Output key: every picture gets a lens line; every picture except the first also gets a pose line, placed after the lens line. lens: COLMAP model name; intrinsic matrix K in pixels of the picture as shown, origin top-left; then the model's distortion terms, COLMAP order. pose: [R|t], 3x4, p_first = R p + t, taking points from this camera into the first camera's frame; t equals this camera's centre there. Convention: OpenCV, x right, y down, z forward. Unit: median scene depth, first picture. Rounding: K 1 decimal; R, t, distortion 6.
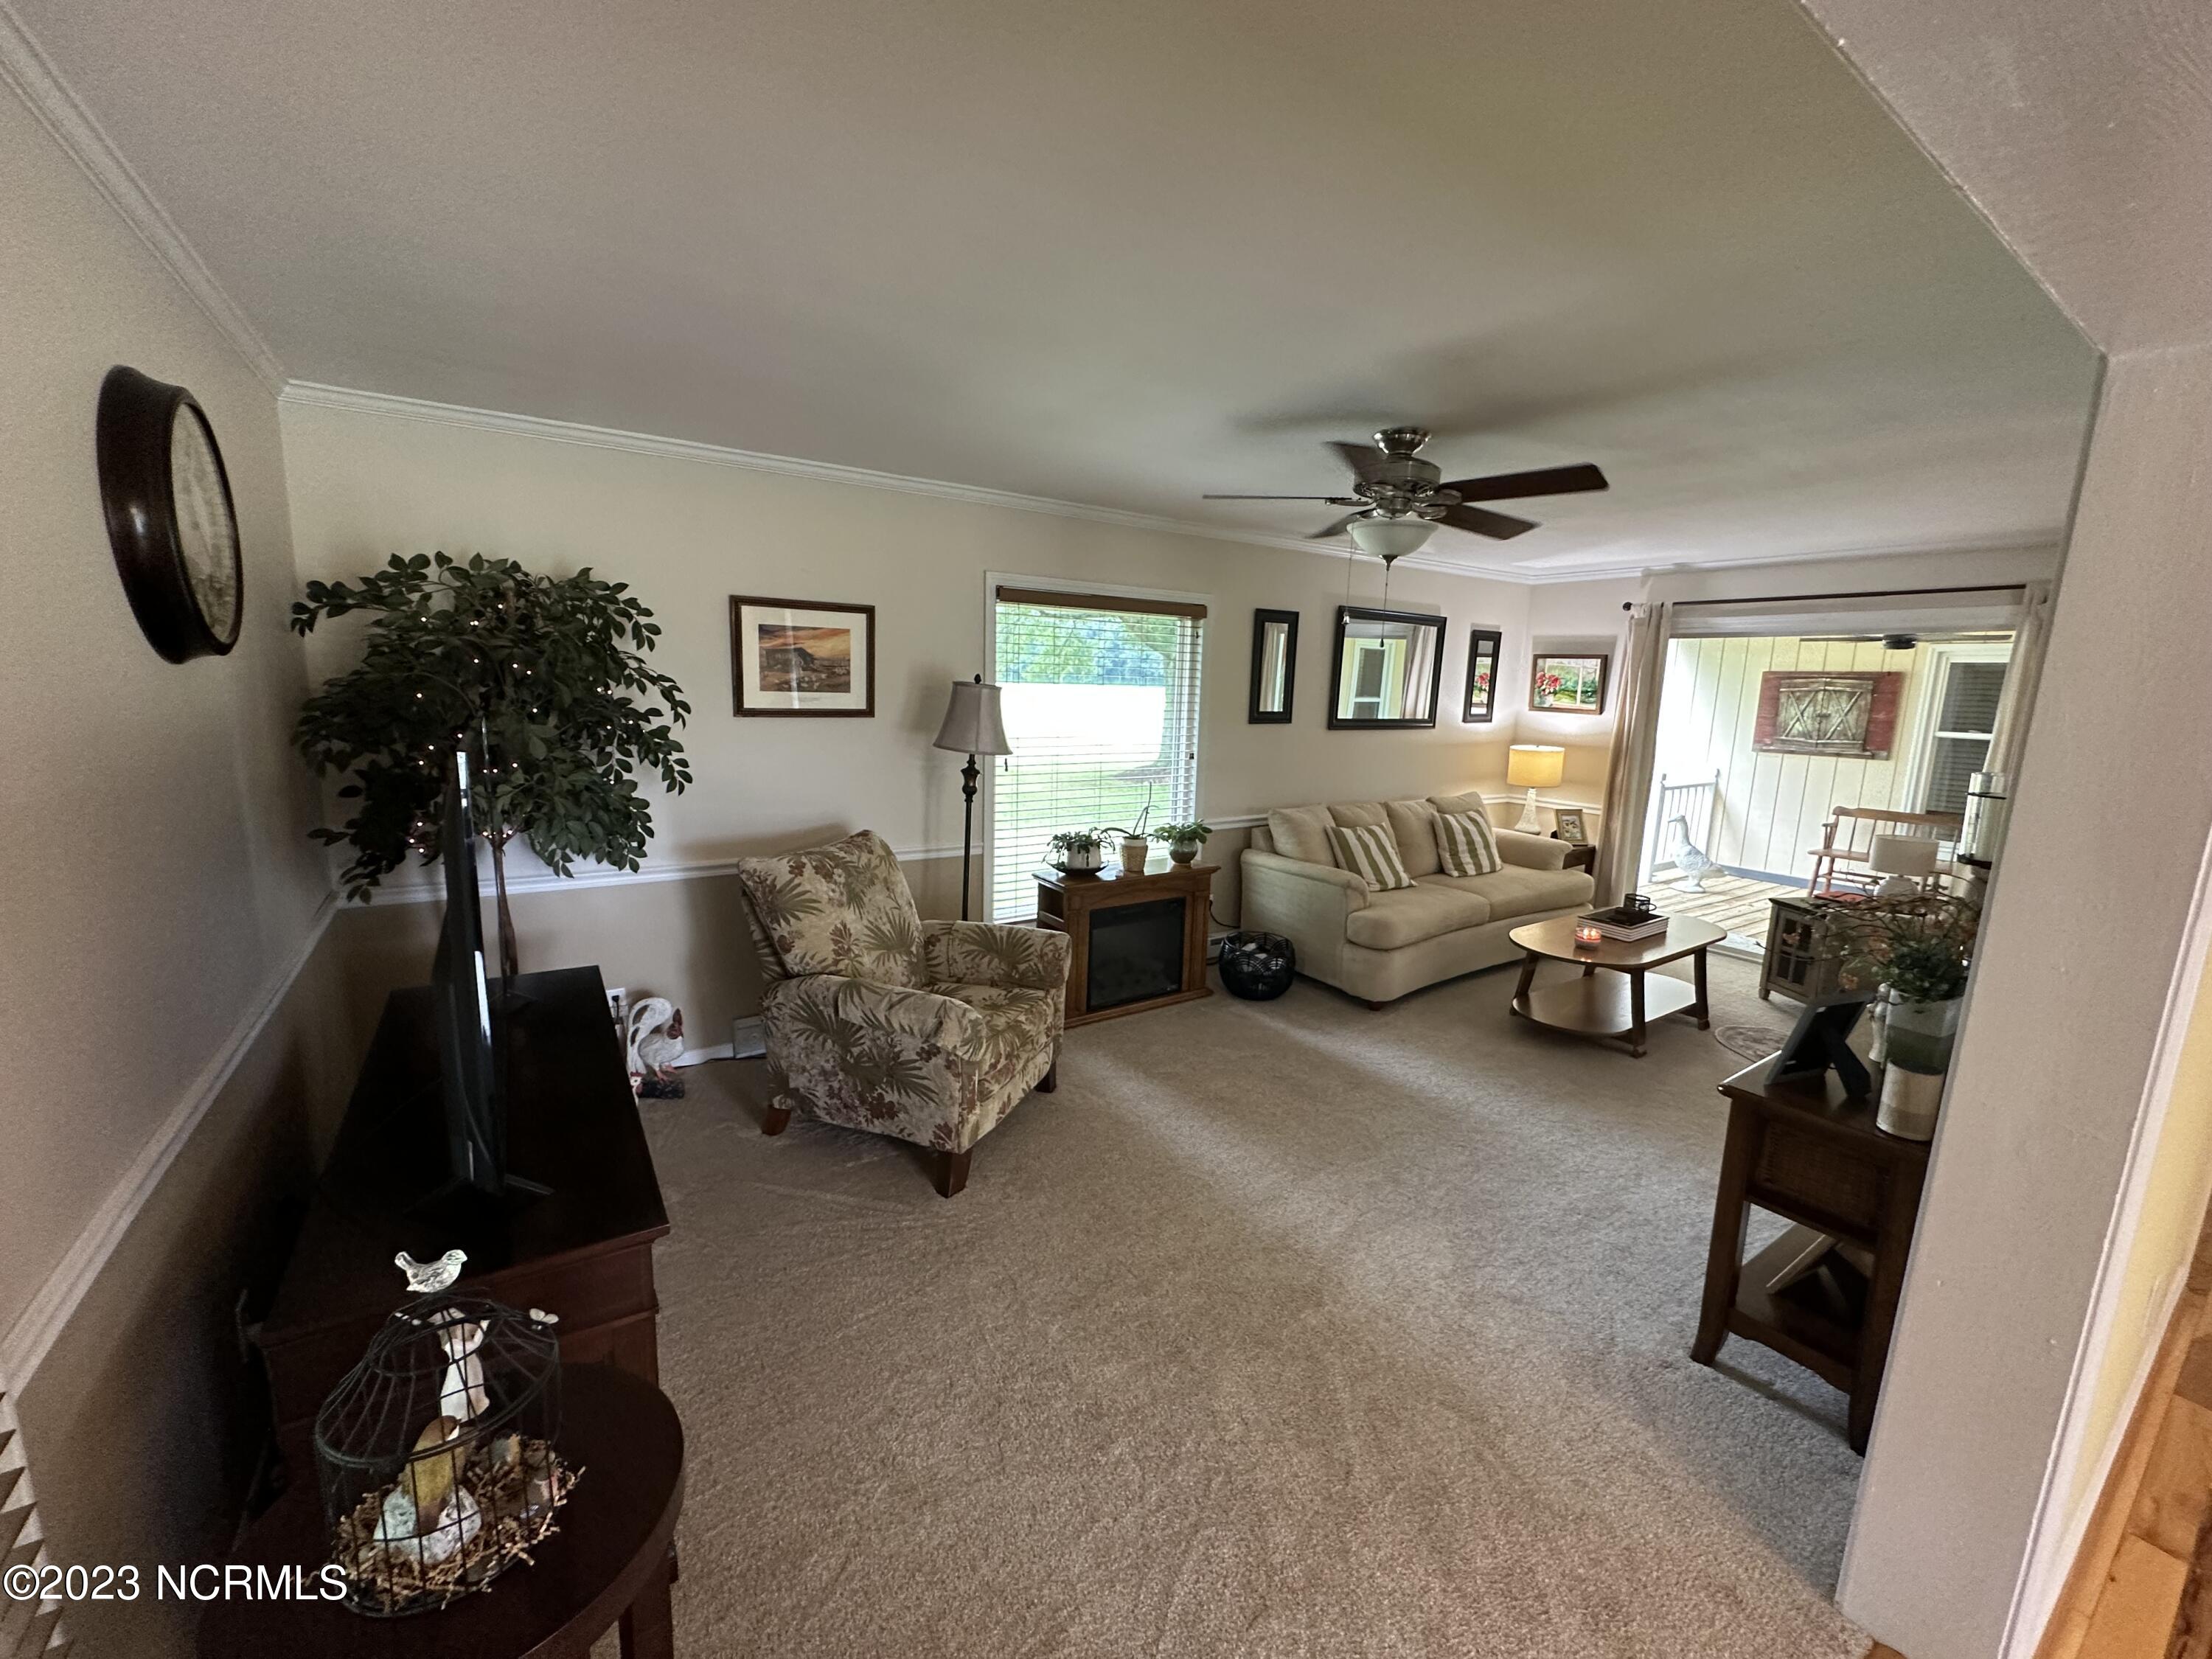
lens RADIAL K [[886.2, 0, 1105.2], [0, 886.2, 833.8], [0, 0, 1]] dist [-0.004320, 0.000403]
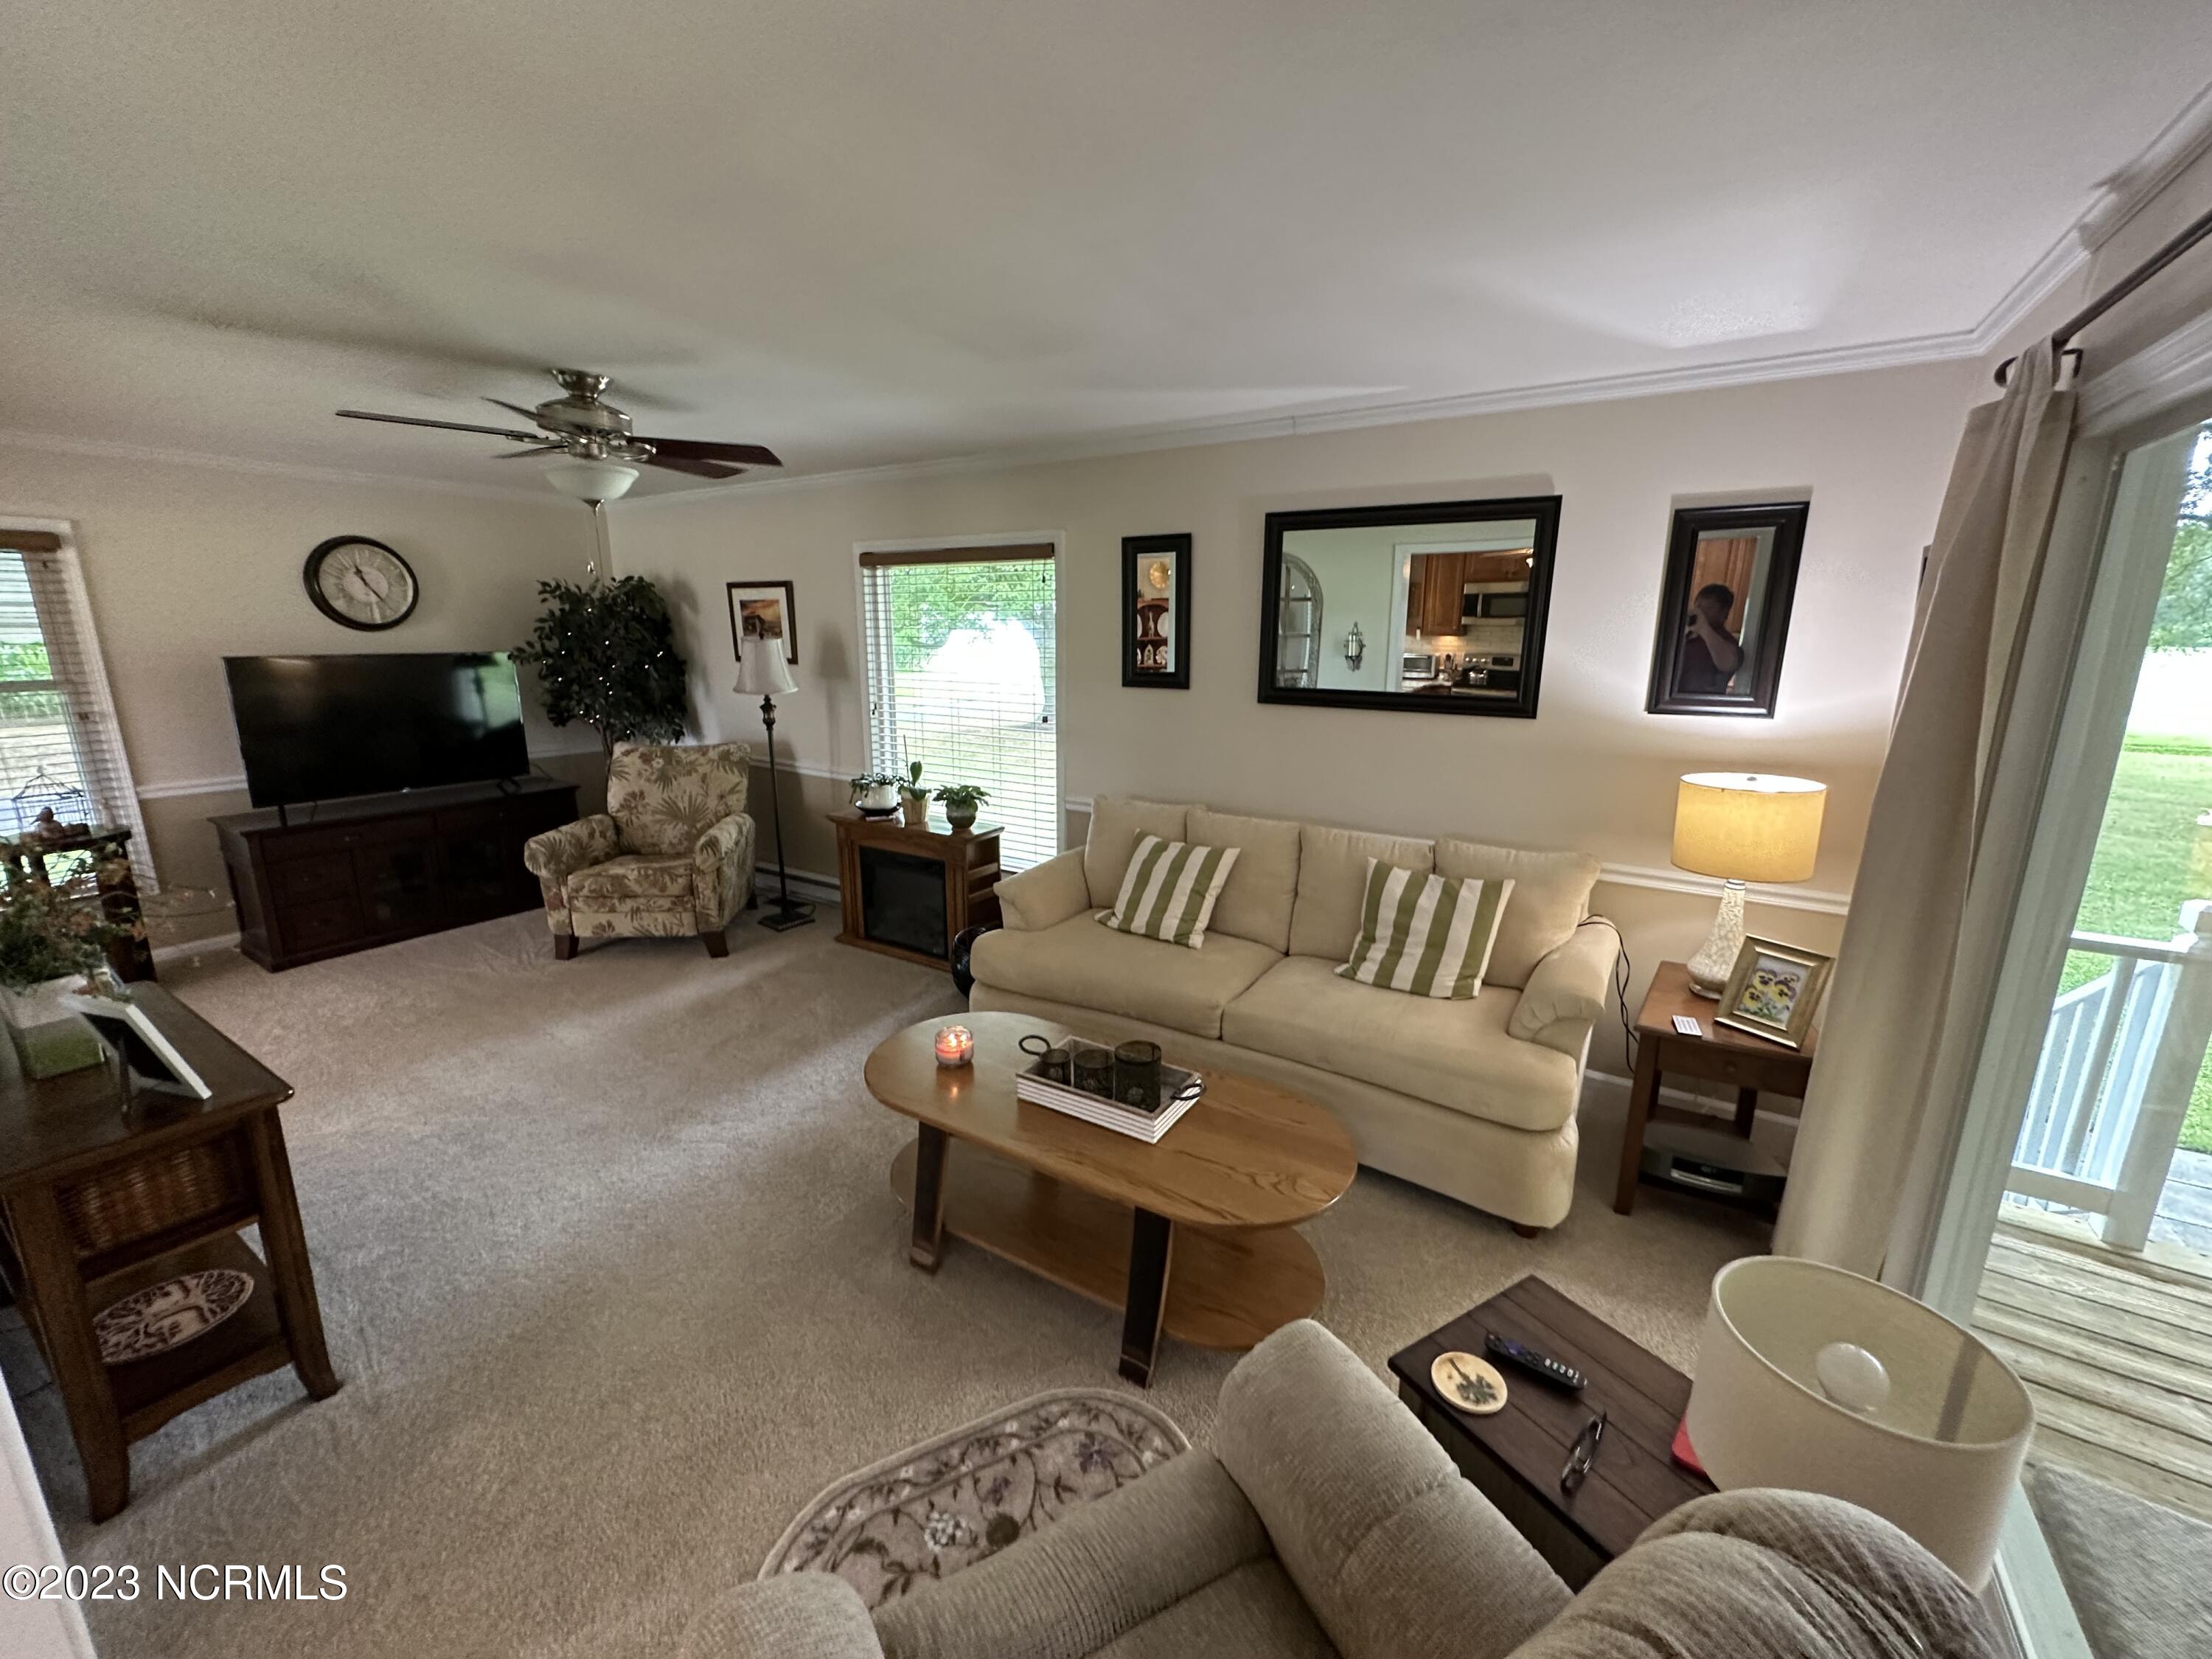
lens RADIAL K [[886.2, 0, 1104.2], [0, 886.2, 825.9], [0, 0, 1]] dist [-0.004320, 0.000403]
pose [[0.406652, 0.168633, -0.897885, 1.002073], [-0.156006, 0.981199, 0.113625, -0.100038], [0.900164, 0.093870, 0.425314, 0.745549]]
